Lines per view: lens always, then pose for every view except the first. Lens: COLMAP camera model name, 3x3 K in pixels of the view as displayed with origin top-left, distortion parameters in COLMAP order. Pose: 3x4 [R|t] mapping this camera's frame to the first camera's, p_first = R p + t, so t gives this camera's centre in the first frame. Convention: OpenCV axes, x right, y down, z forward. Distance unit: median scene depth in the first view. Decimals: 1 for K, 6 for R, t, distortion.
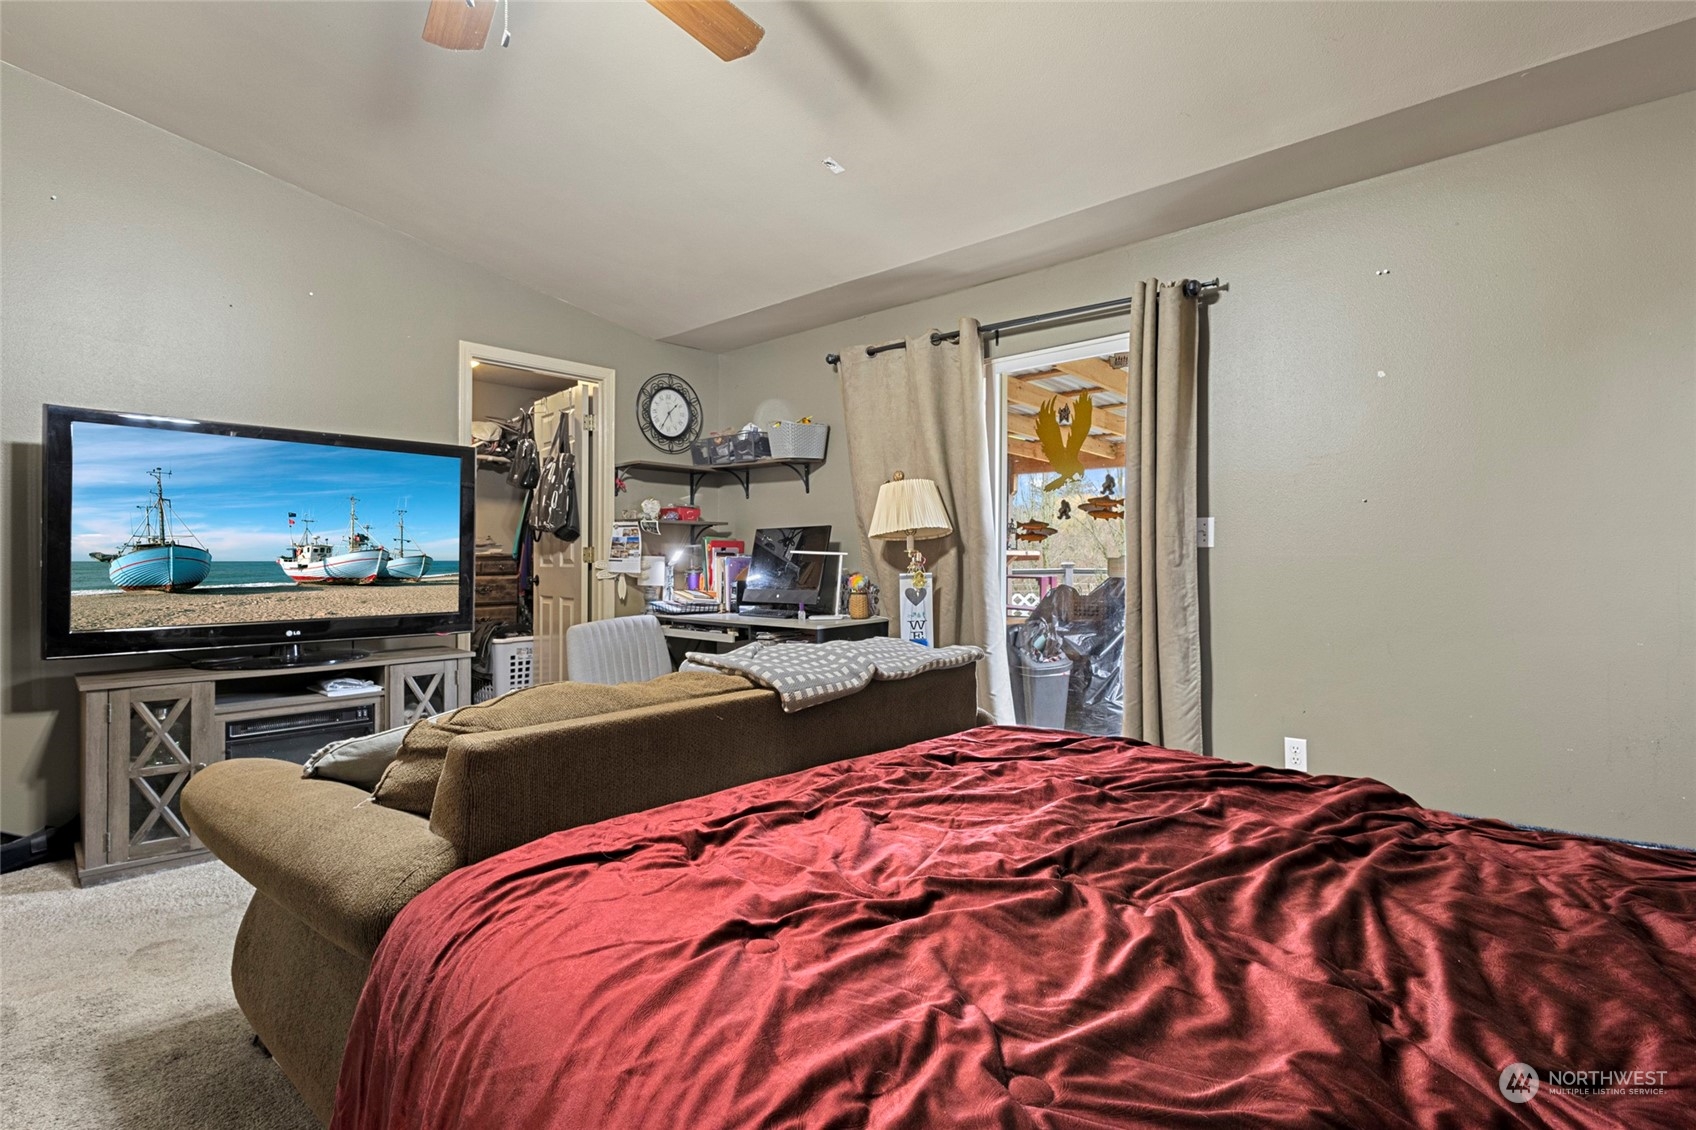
lens RADIAL K [[788.6, 0, 848.4], [0, 788.6, 554.4], [0, 0, 1]] dist [0.003091, -0.001235]
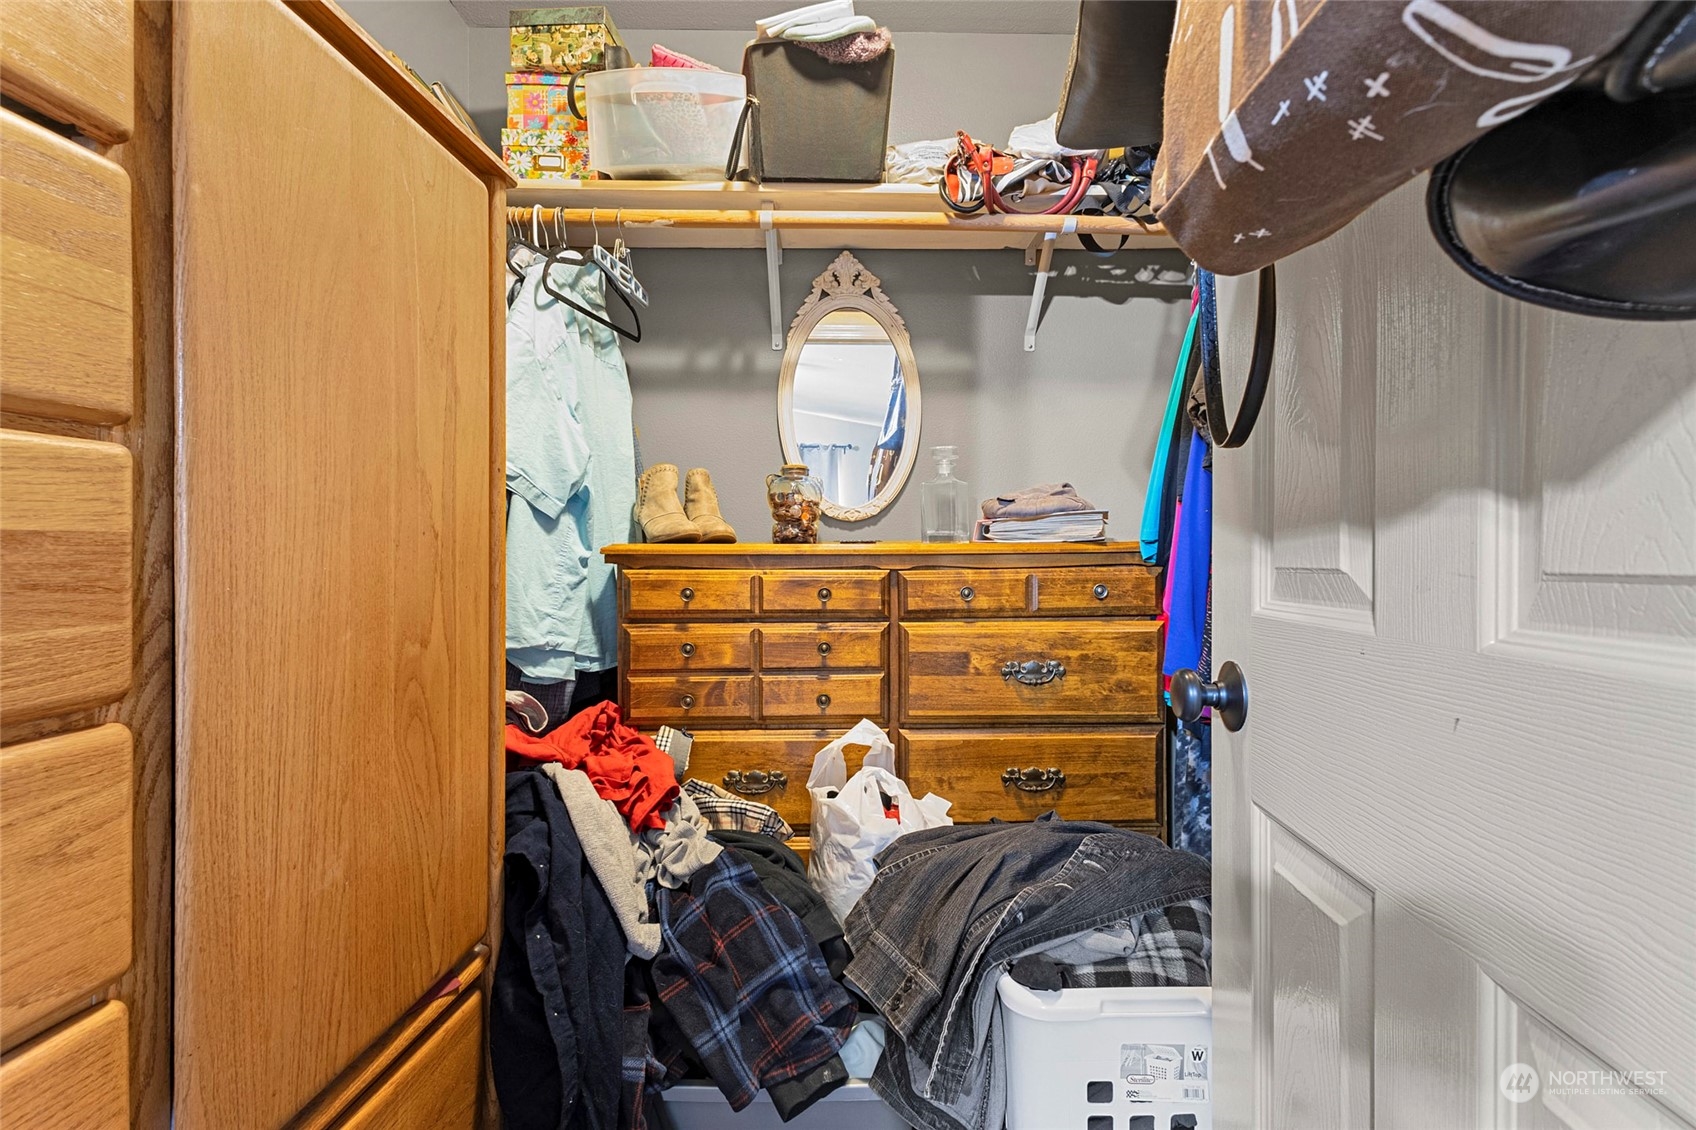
lens RADIAL K [[788.6, 0, 848.4], [0, 788.6, 554.4], [0, 0, 1]] dist [0.003091, -0.001235]
pose [[0.675973, -0.000464, -0.736926, -0.590518], [0.001635, 0.999998, 0.000870, 0.006551], [0.736924, -0.001793, 0.675973, 1.494889]]
